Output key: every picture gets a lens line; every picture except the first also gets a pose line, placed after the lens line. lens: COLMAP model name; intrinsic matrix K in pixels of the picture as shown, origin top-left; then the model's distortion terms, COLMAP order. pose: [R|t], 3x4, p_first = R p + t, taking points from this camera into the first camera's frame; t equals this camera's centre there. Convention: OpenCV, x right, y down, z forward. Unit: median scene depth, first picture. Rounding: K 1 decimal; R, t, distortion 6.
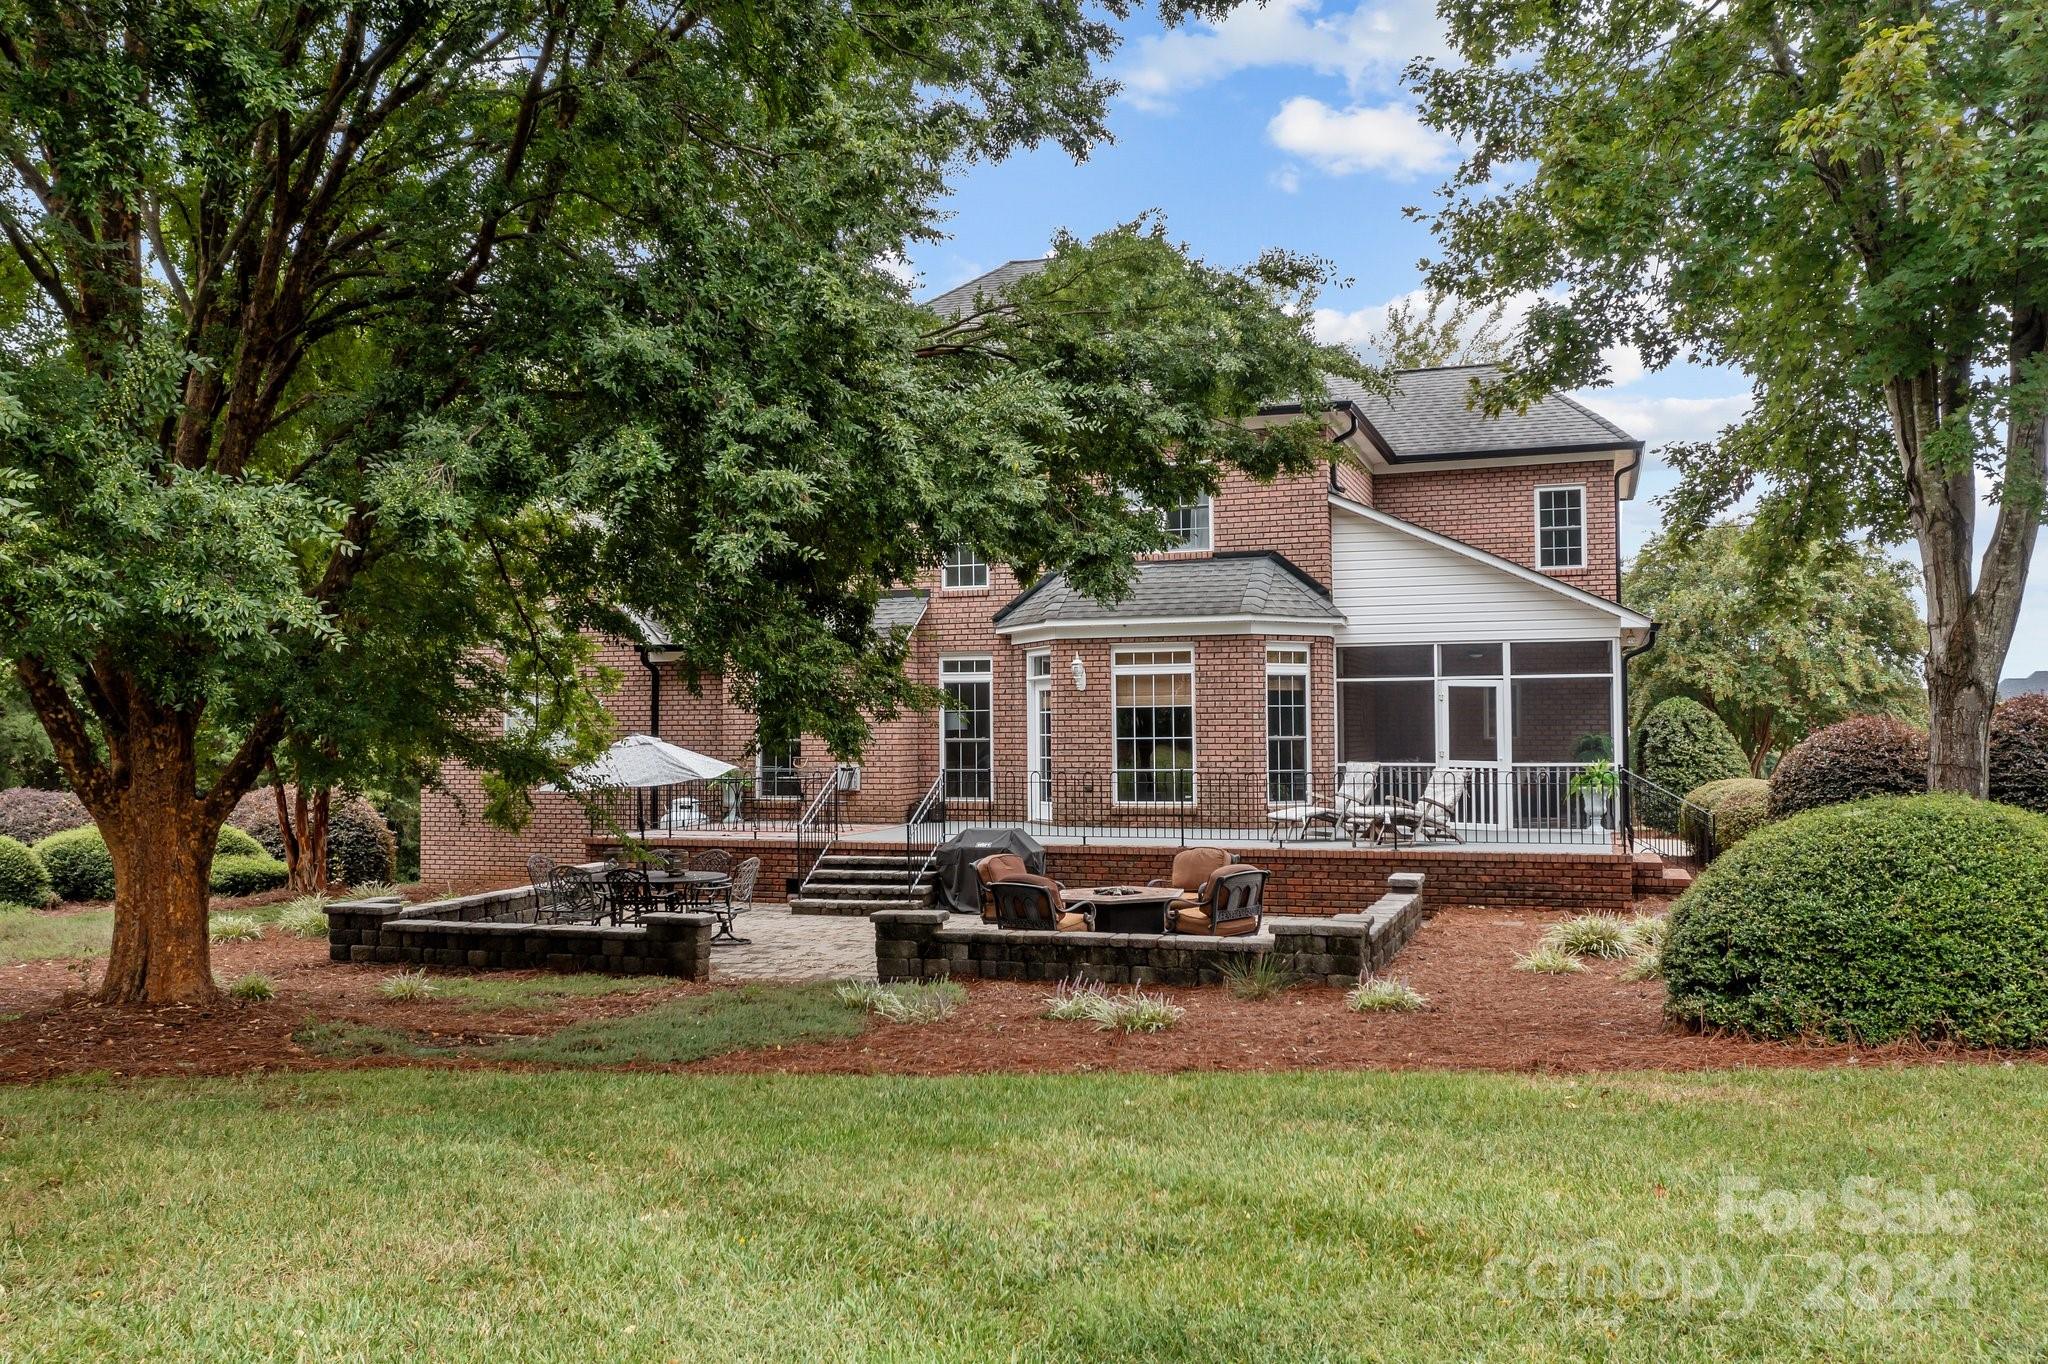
lens RADIAL K [[1631.2, 0, 1024.0], [0, 1631.2, 682.0], [0, 0, 1]] dist [0.006905, -0.003506]
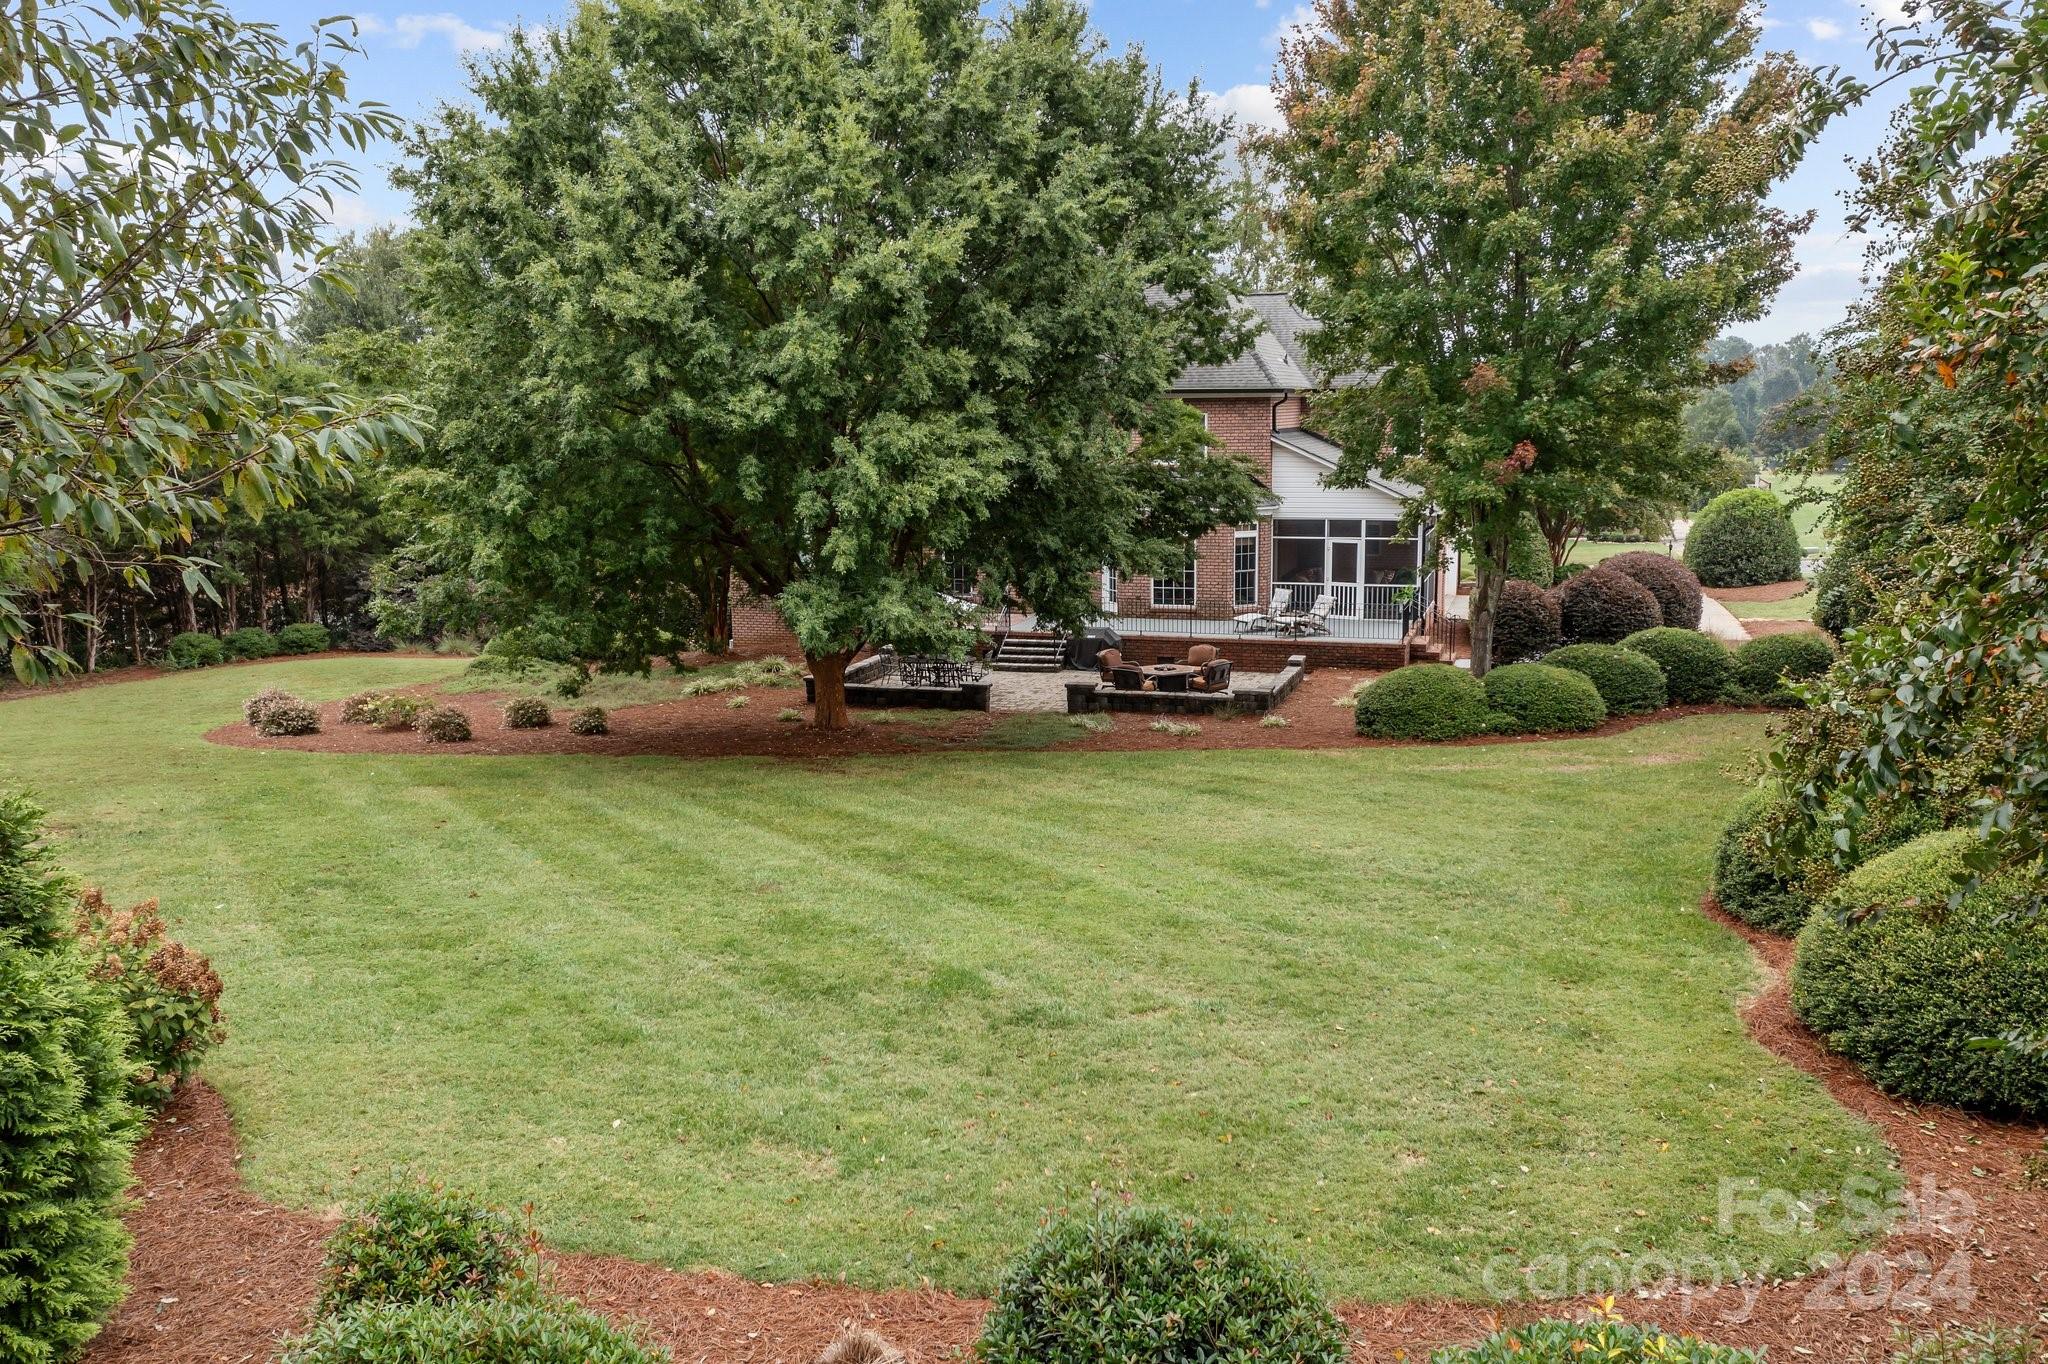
lens RADIAL K [[1631.2, 0, 1024.0], [0, 1631.2, 682.0], [0, 0, 1]] dist [0.006905, -0.003506]
pose [[0.999810, -0.007907, 0.017837, -0.149357], [0.004225, 0.980252, 0.197706, -0.251464], [-0.019048, -0.197593, 0.980099, -1.008791]]
